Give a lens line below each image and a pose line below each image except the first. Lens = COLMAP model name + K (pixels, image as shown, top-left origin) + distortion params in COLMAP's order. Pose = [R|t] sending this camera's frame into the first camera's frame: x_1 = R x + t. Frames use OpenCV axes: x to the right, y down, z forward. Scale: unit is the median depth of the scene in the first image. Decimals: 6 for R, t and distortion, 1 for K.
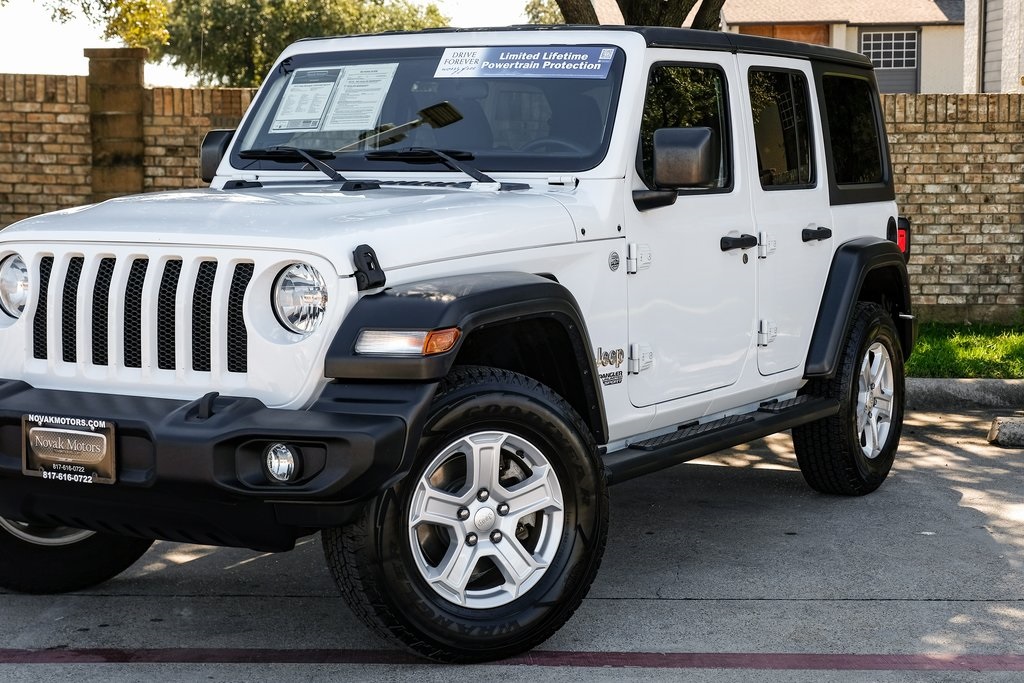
lens RADIAL K [[1883.9, 0, 513.3], [0, 1883.9, 354.1], [0, 0, 1]] dist [-0.015056, 0.459577]
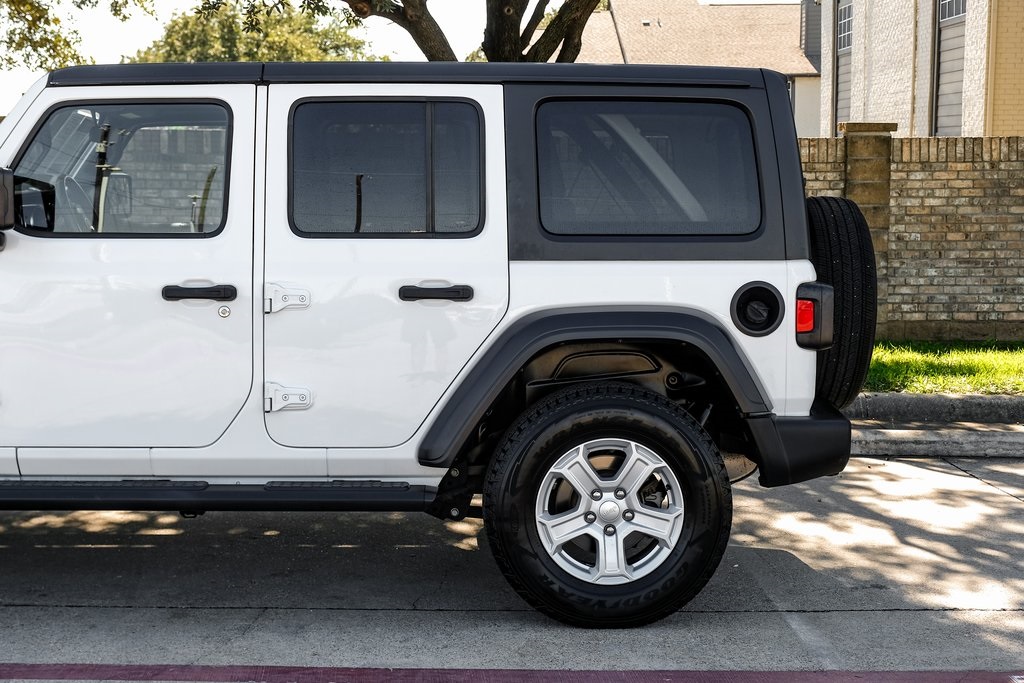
lens RADIAL K [[1584.0, 0, 481.4], [0, 1584.0, 340.5], [0, 0, 1]] dist [-0.004625, 0.016195]
pose [[0.999928, 0.004874, 0.010944, 0.041117], [-0.004811, 0.999972, -0.005796, -0.007499], [-0.010972, 0.005743, 0.999923, 0.035355]]
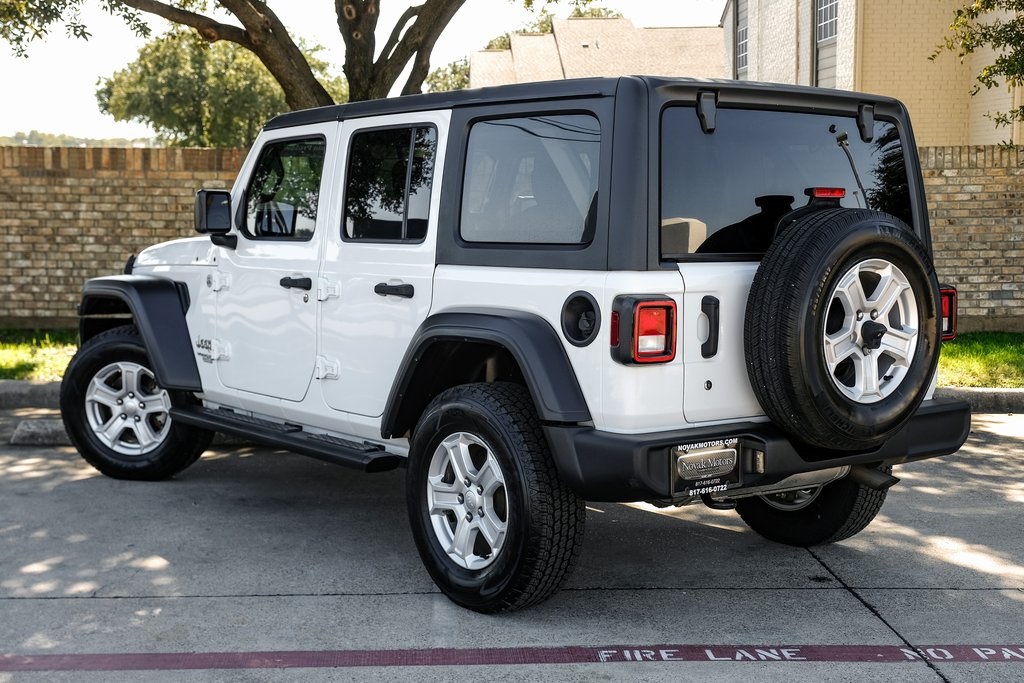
lens RADIAL K [[1457.9, 0, 512.0], [0, 1457.9, 336.2], [0, 0, 1]] dist [0.039558, -0.014255]
pose [[0.998884, -0.005941, 0.046850, 0.114169], [0.006271, 0.999957, -0.006903, -0.008696], [-0.046807, 0.007189, 0.998878, 0.035421]]
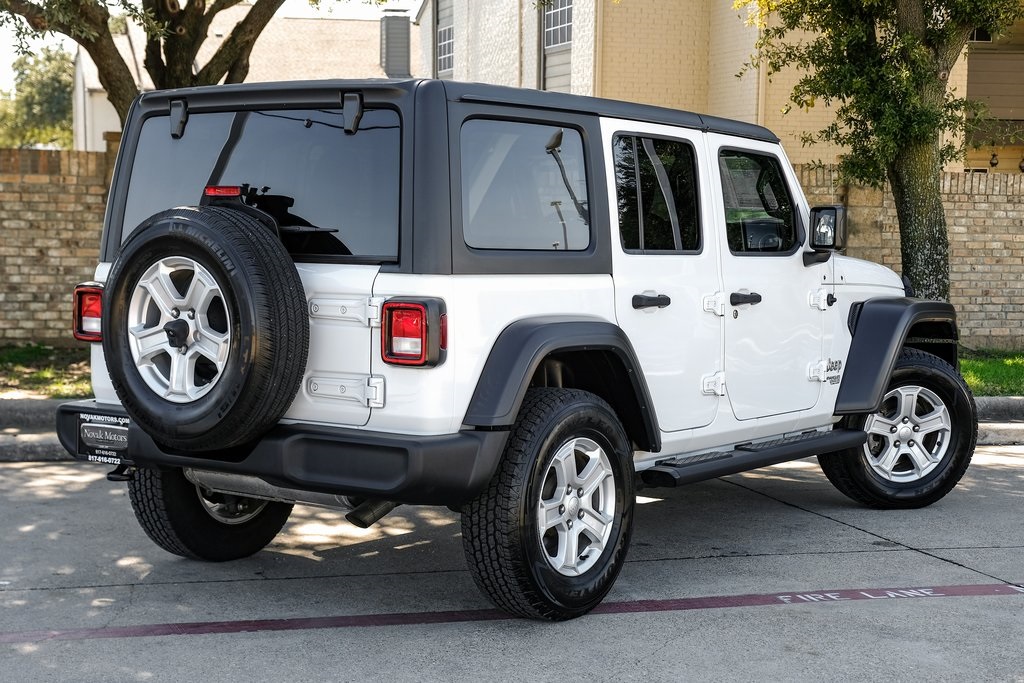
lens RADIAL K [[1697.2, 0, 500.7], [0, 1697.2, 340.8], [0, 0, 1]] dist [0.021706, 0.194555]
pose [[0.958283, -0.007726, 0.285715, -0.034741], [0.015025, 0.999614, -0.023362, 0.001552], [-0.285425, 0.026681, 0.958030, -0.038008]]
